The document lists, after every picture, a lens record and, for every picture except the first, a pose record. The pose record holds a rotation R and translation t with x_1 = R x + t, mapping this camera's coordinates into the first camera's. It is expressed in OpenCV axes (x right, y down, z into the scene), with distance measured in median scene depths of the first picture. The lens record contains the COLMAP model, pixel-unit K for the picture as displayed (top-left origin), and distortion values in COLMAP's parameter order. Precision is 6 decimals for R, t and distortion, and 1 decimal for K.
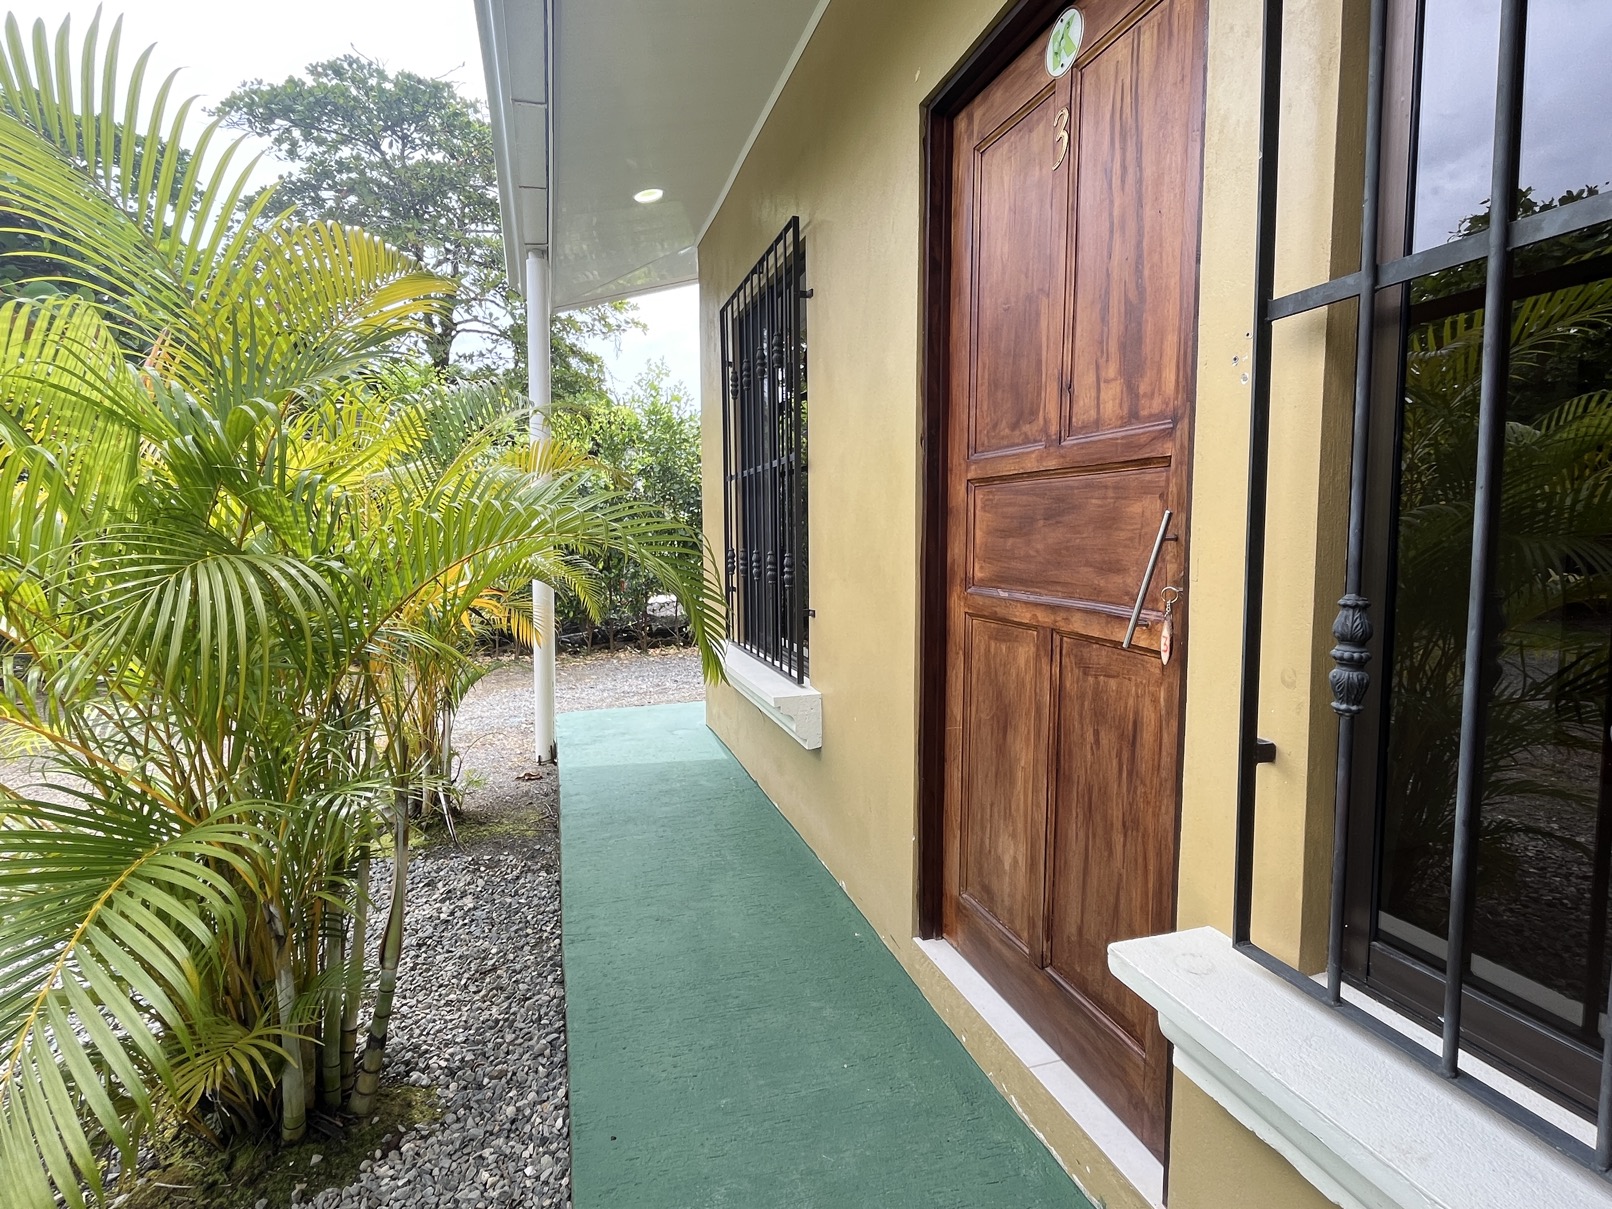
lens RADIAL K [[811.4, 0, 807.9], [0, 811.4, 609.4], [0, 0, 1]] dist [-0.002278, -0.000045]
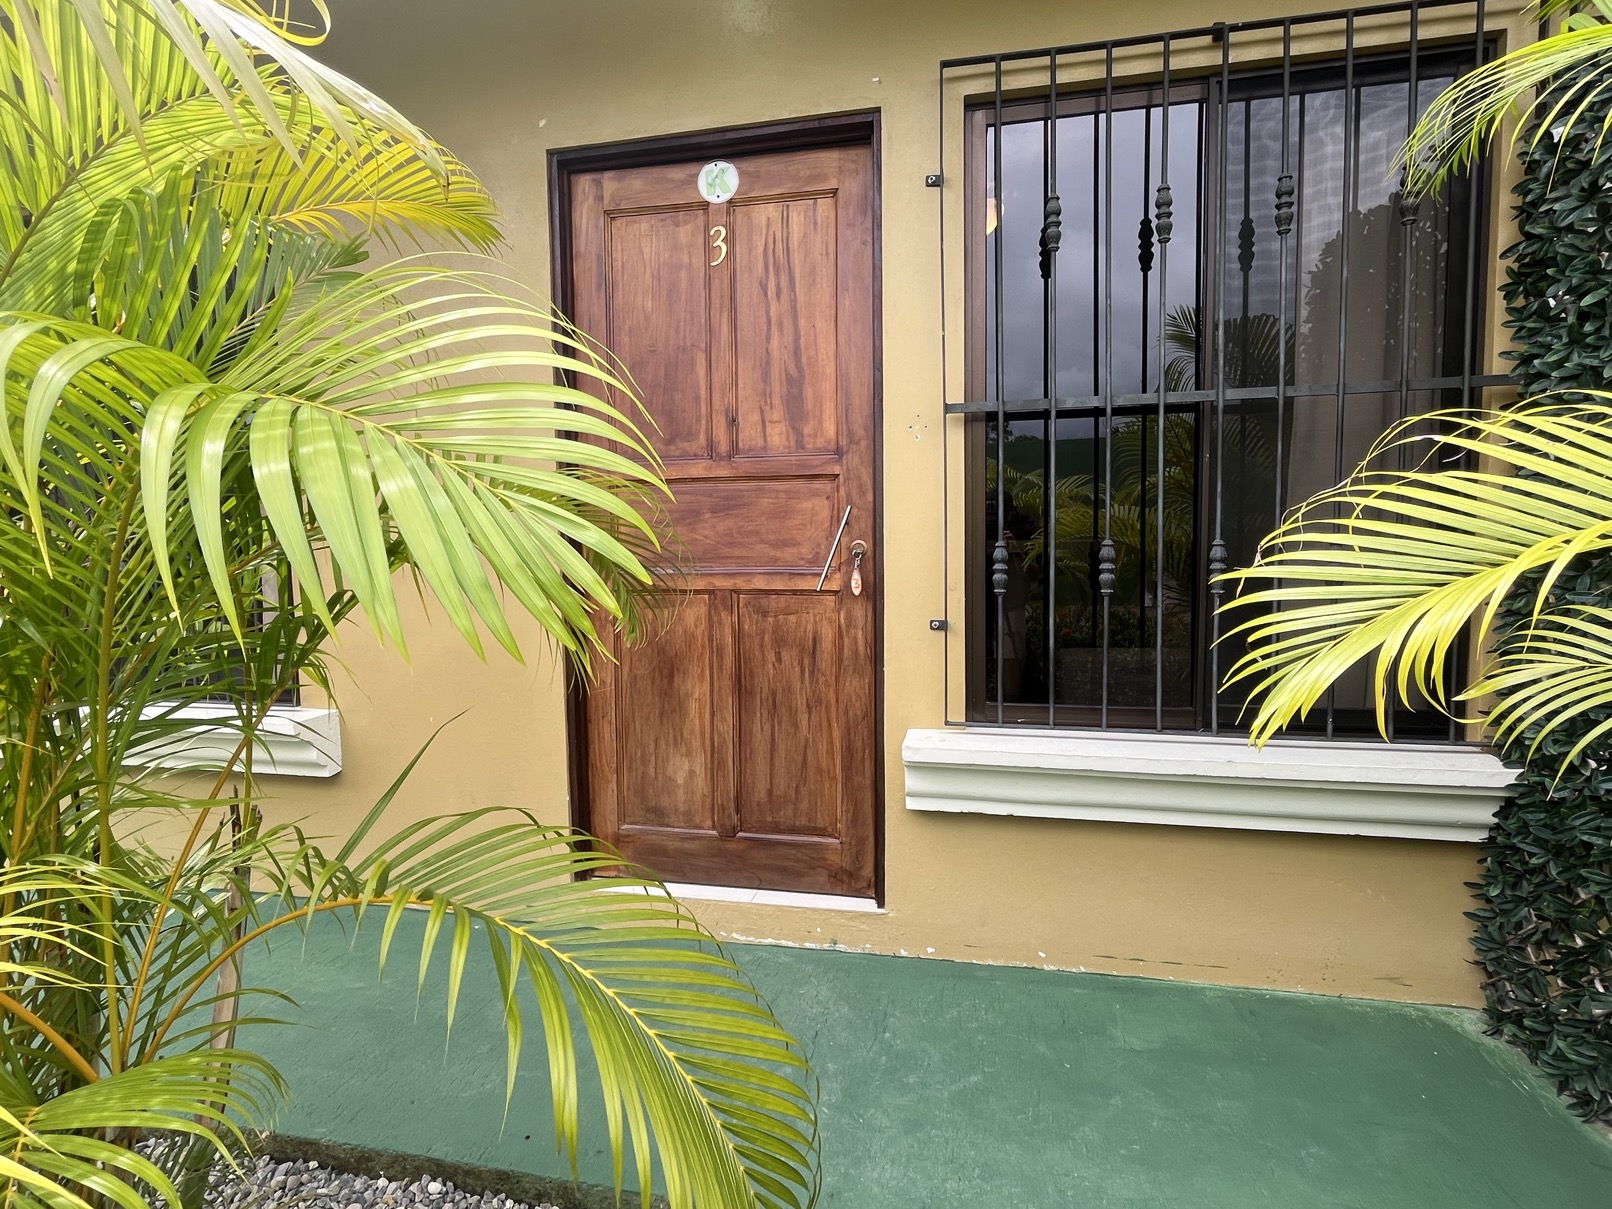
lens RADIAL K [[811.4, 0, 808.8], [0, 811.4, 605.4], [0, 0, 1]] dist [-0.002278, -0.000045]
pose [[0.492240, -0.083342, 0.866461, -0.916308], [0.098826, 0.994321, 0.039497, 0.008734], [-0.864832, 0.066187, 0.497680, 0.194000]]
